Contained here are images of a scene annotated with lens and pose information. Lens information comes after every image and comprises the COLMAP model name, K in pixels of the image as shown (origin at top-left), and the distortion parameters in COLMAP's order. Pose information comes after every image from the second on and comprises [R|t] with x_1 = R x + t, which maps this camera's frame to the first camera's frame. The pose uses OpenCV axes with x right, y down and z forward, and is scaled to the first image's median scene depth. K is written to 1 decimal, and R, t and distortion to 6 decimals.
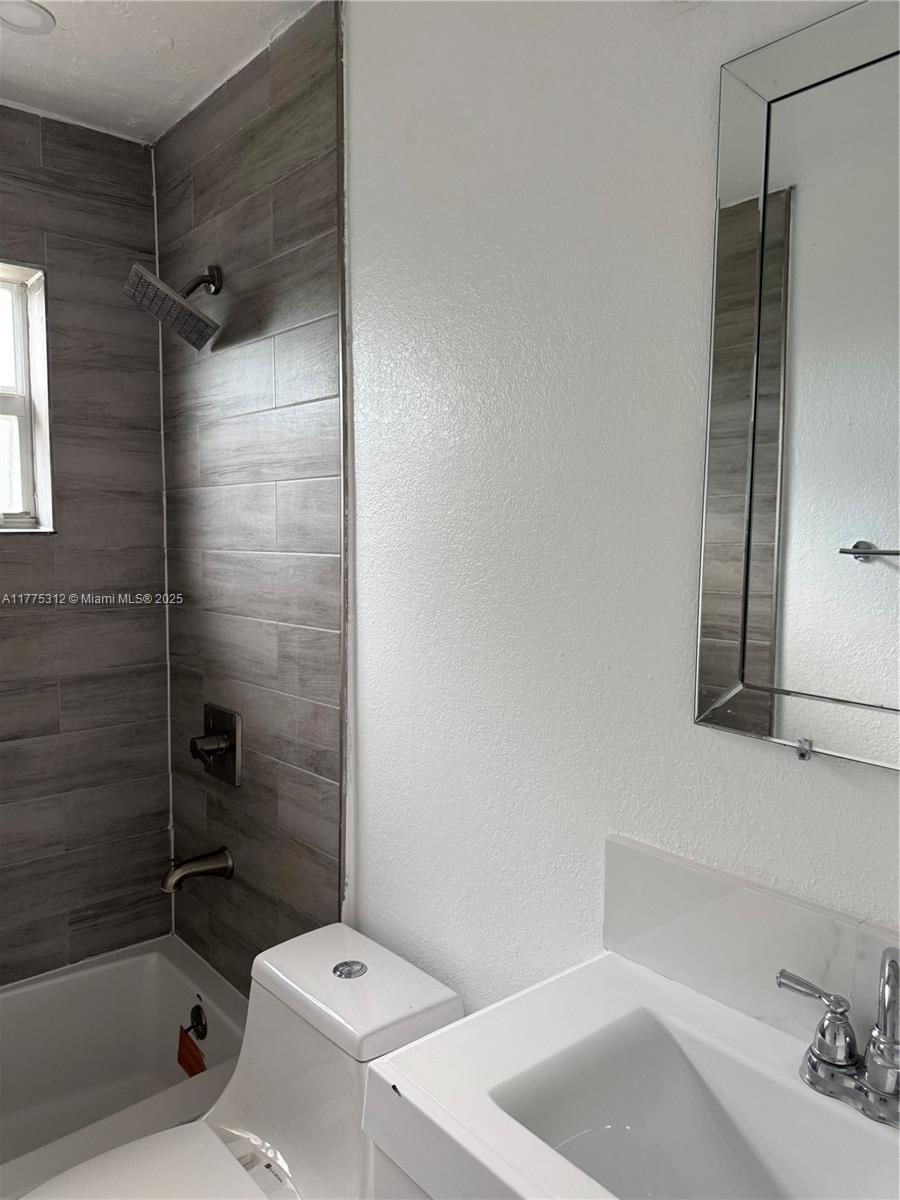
lens RADIAL K [[851.1, 0, 434.1], [0, 851.1, 600.0], [0, 0, 1]] dist [0.120791, -0.198193]
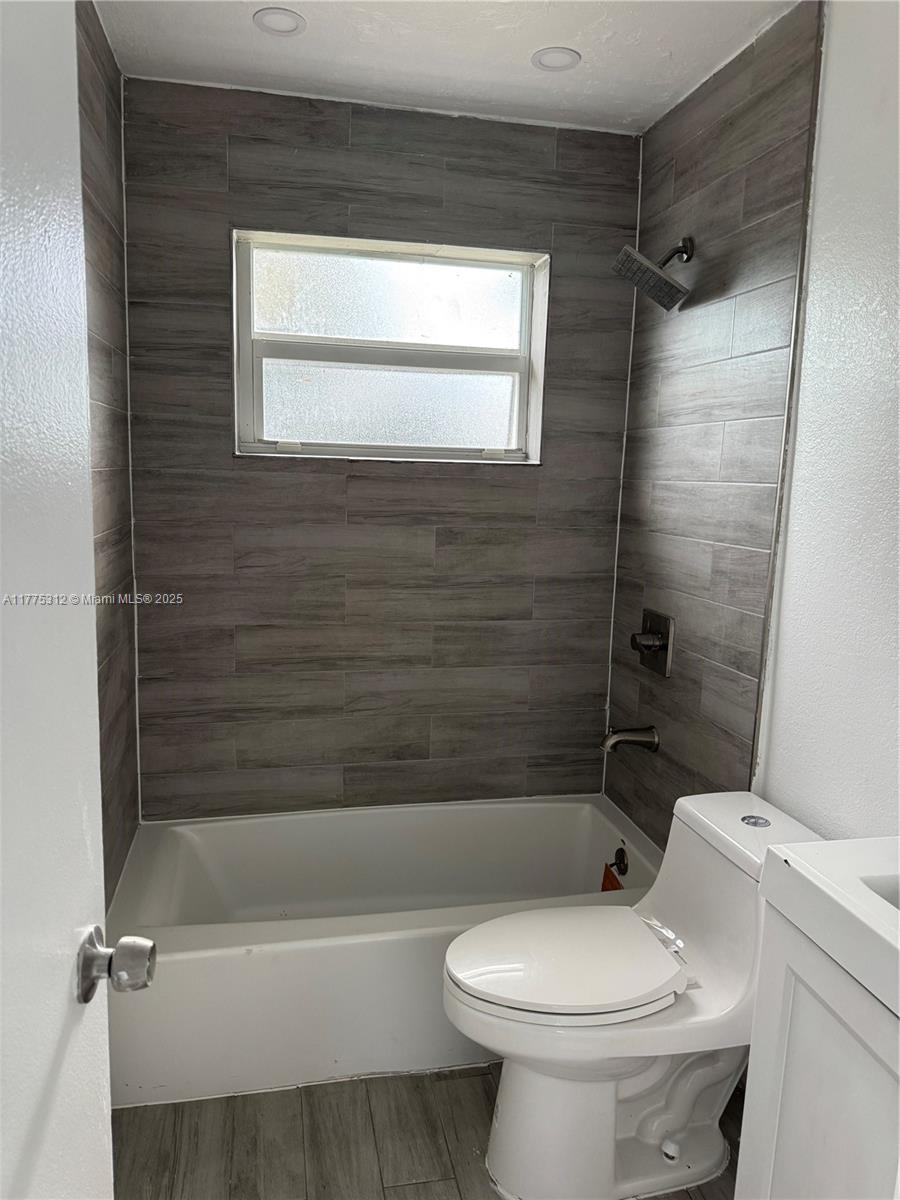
lens RADIAL K [[851.1, 0, 434.1], [0, 851.1, 600.0], [0, 0, 1]] dist [0.120791, -0.198193]
pose [[0.884921, 0.091636, -0.456638, 0.024544], [-0.061760, 0.994883, 0.079963, 0.033203], [0.461629, -0.042559, 0.886052, -0.229978]]
